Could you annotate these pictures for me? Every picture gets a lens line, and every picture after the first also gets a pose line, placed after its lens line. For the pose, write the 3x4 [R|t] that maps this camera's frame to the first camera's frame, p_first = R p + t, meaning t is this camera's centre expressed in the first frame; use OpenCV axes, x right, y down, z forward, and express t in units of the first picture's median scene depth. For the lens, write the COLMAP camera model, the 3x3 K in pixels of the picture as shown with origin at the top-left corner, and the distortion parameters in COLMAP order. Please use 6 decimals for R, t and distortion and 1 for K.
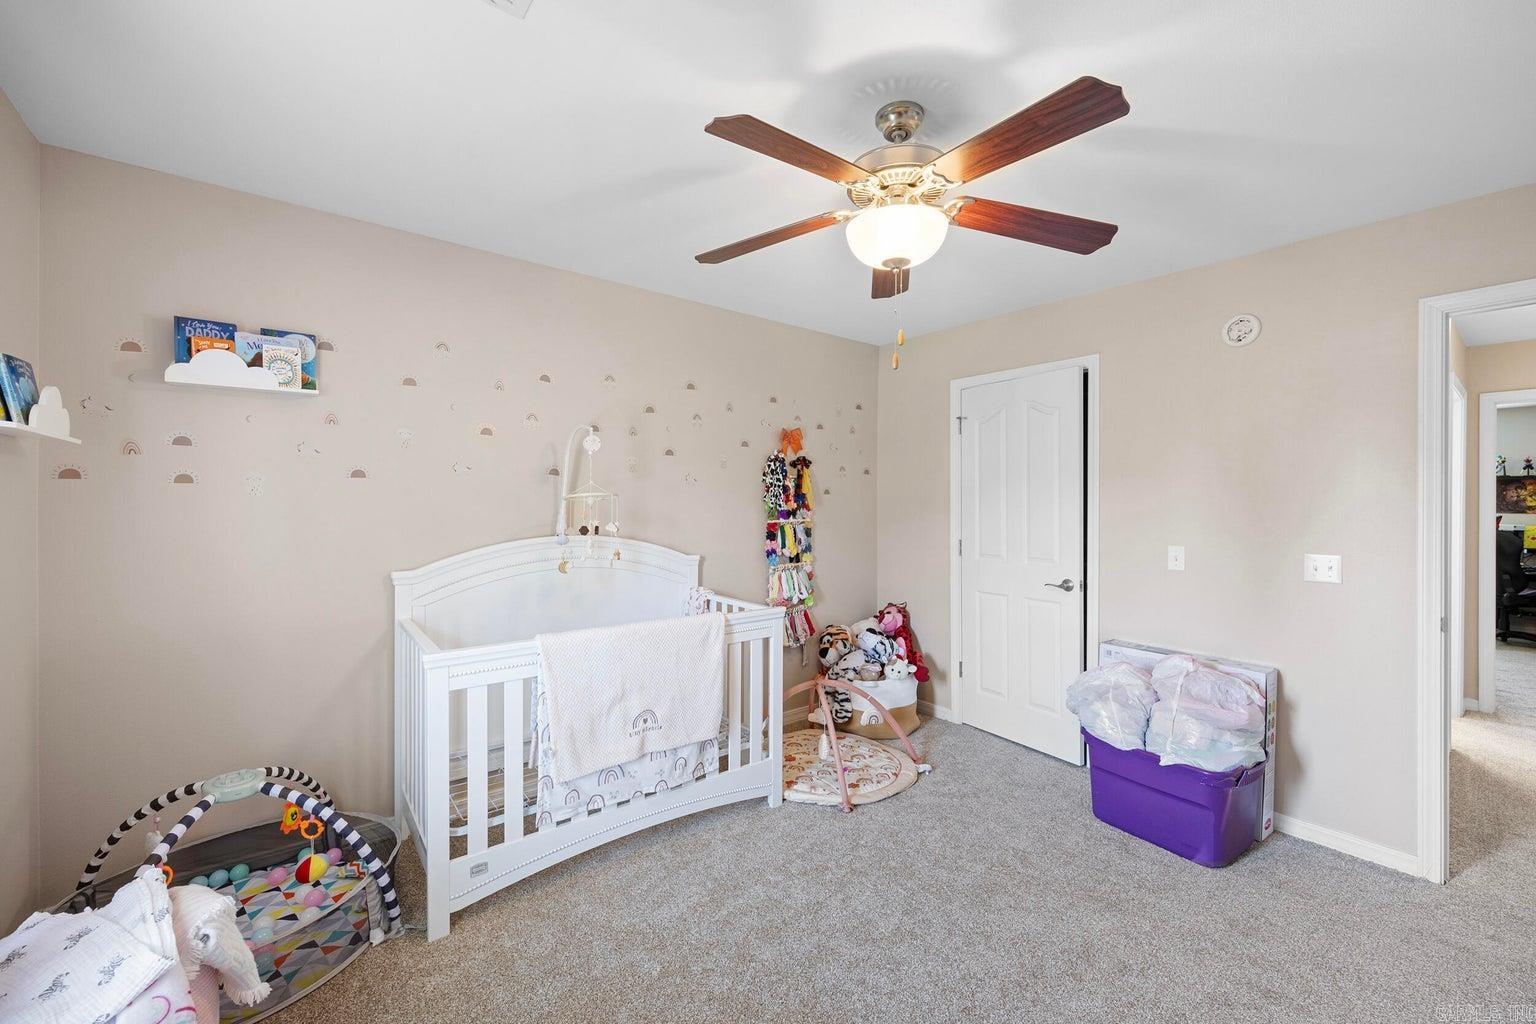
lens RADIAL K [[619.1, 0, 771.6], [0, 619.1, 509.3], [0, 0, 1]] dist [-0.014642, -0.000305]
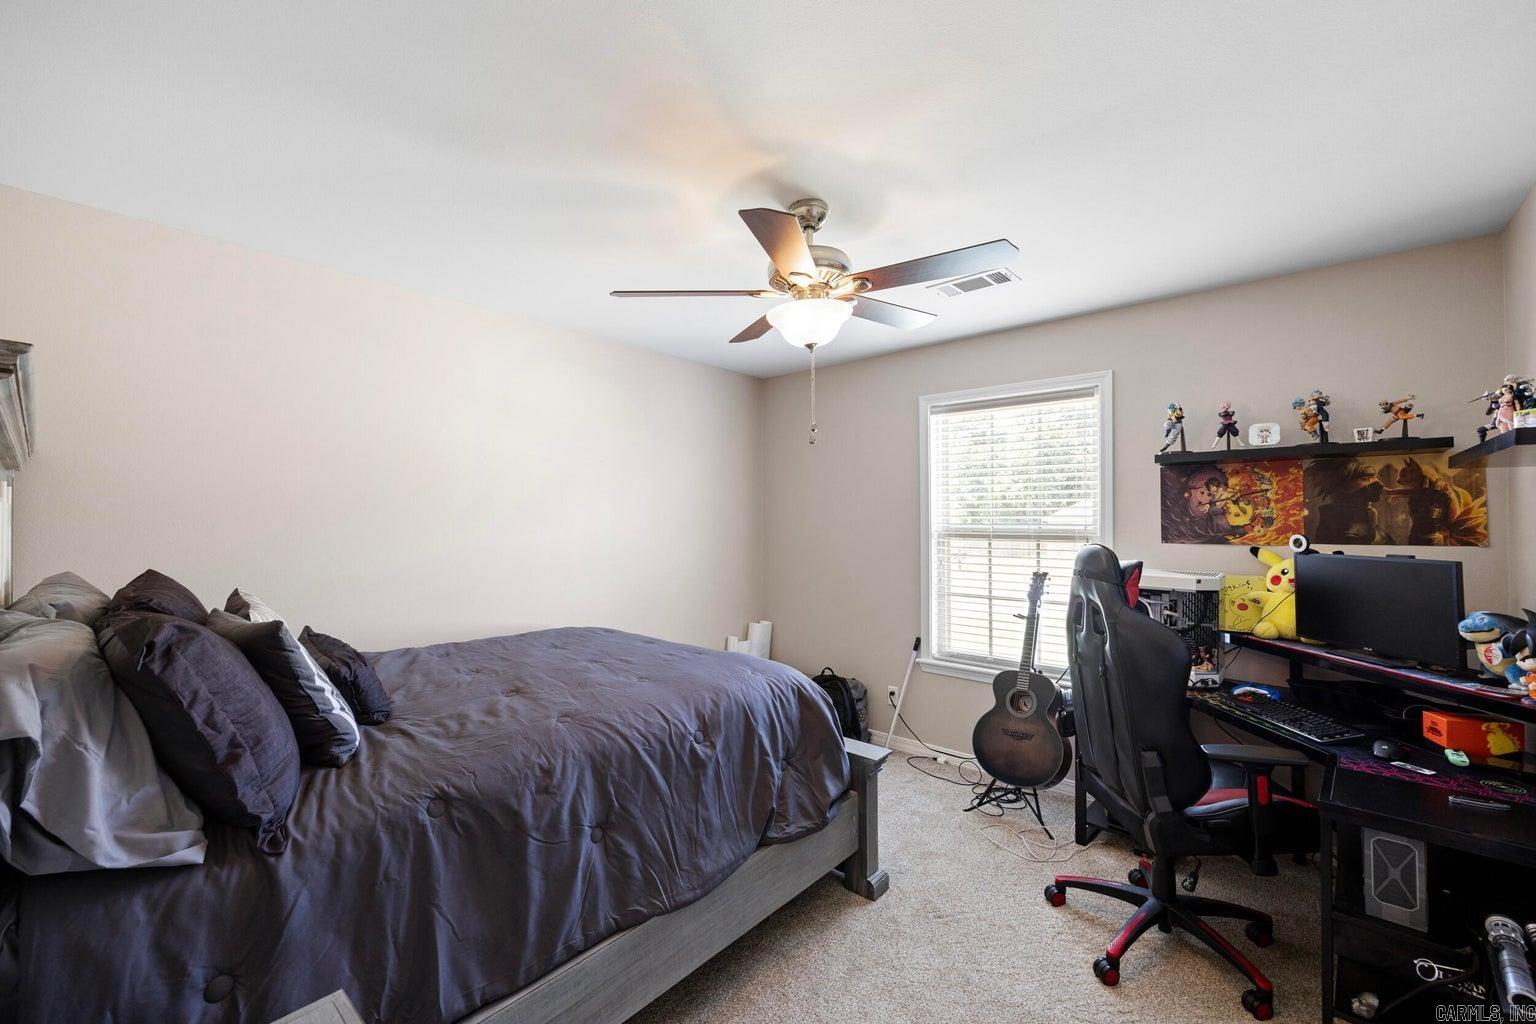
lens RADIAL K [[619.1, 0, 765.2], [0, 619.1, 511.6], [0, 0, 1]] dist [-0.014642, -0.000305]
pose [[0.980998, -0.003654, 0.193981, 0.860476], [0.007210, 0.999819, -0.017629, -0.010366], [-0.193882, 0.018692, 0.980847, 0.652555]]
